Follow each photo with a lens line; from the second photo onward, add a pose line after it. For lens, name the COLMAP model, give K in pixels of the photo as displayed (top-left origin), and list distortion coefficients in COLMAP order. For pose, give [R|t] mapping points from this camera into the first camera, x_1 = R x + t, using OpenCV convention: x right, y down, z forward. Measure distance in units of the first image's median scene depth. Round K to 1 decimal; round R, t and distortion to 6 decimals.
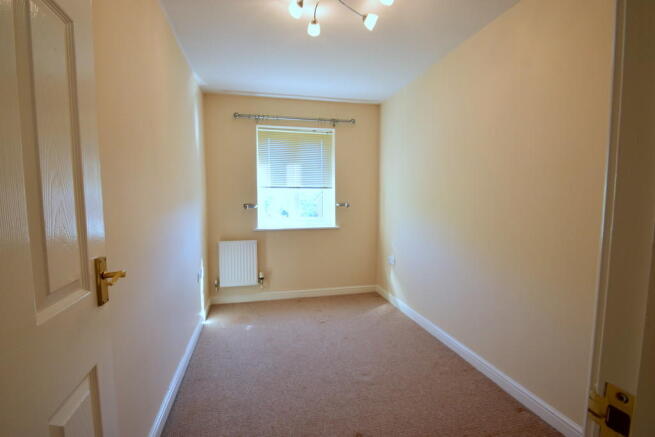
lens RADIAL K [[290.0, 0, 324.7], [0, 290.0, 220.2], [0, 0, 1]] dist [0.000565, 0.000058]
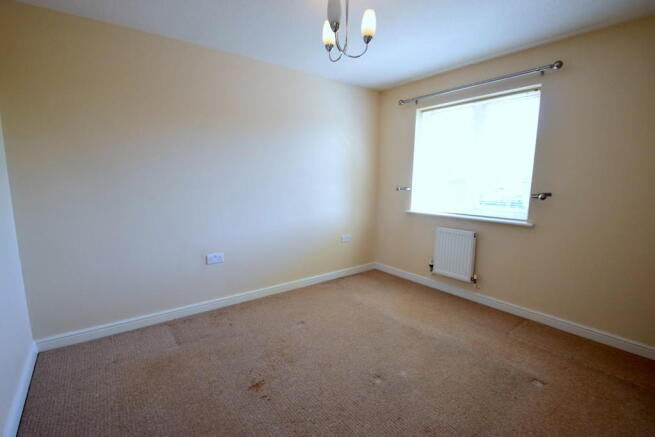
lens RADIAL K [[290.0, 0, 324.7], [0, 290.0, 220.2], [0, 0, 1]] dist [0.000565, 0.000058]
pose [[0.423986, 0.125094, -0.896988, 0.557499], [-0.105494, 0.990495, 0.088269, 0.002806], [0.899503, 0.057202, 0.433153, 0.295392]]
